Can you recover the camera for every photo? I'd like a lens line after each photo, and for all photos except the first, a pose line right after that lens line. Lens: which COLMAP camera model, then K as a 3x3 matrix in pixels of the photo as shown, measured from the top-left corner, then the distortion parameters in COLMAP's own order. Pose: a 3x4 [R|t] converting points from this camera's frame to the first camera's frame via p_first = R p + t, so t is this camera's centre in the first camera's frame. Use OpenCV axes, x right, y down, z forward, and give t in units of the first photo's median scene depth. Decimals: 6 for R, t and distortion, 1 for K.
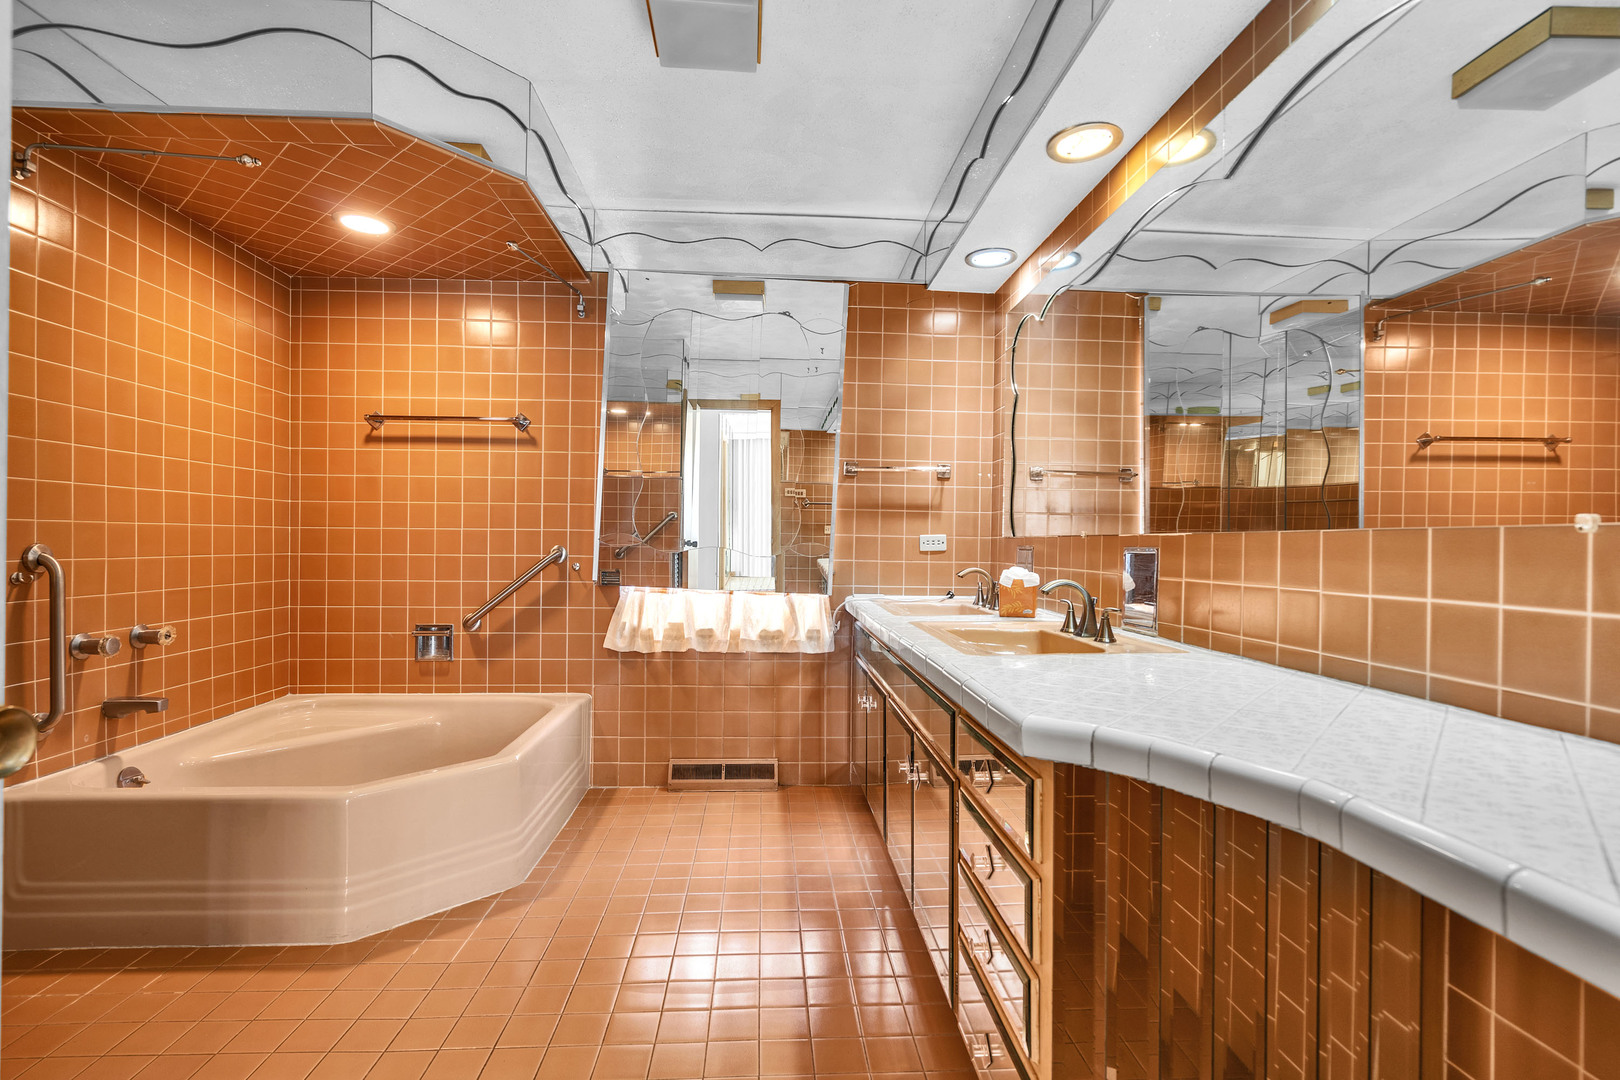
lens RADIAL K [[753.0, 0, 806.3], [0, 753.0, 543.2], [0, 0, 1]] dist [-0.003539, 0.001906]
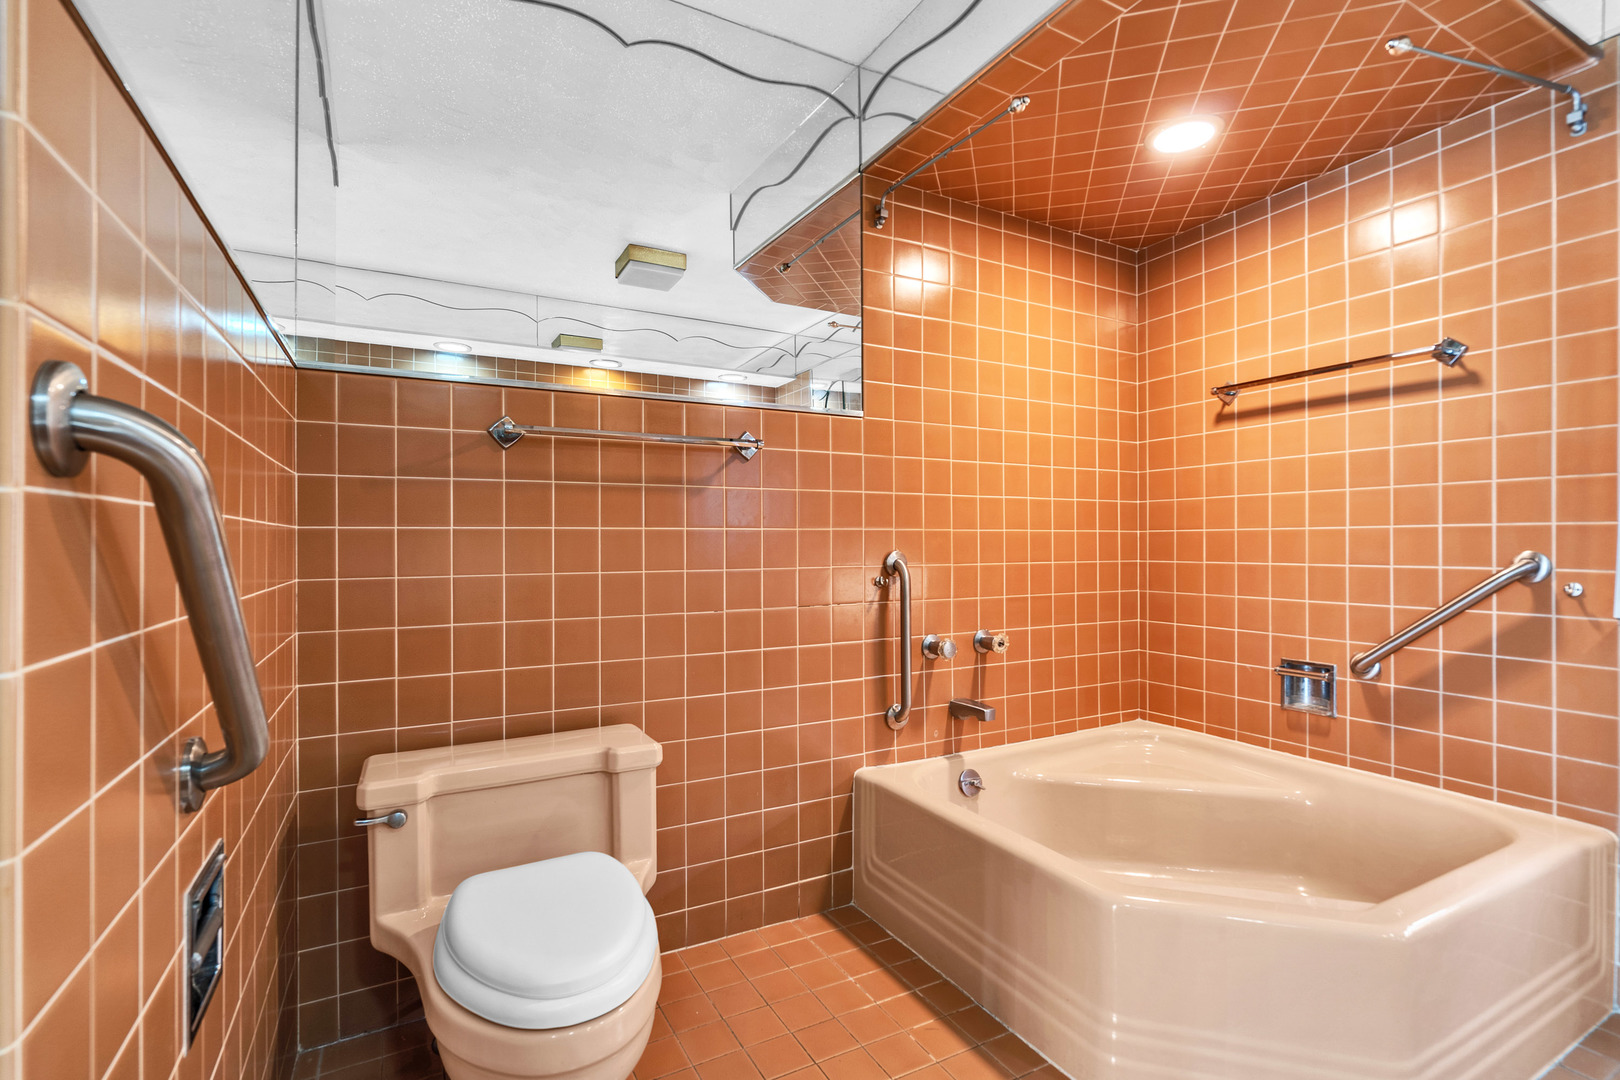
lens RADIAL K [[753.0, 0, 805.3], [0, 753.0, 540.1], [0, 0, 1]] dist [-0.003539, 0.001906]
pose [[0.424631, -0.014661, -0.905248, -0.048437], [0.005023, 0.999892, -0.013838, -0.000284], [0.905353, 0.001329, 0.424658, 0.268067]]
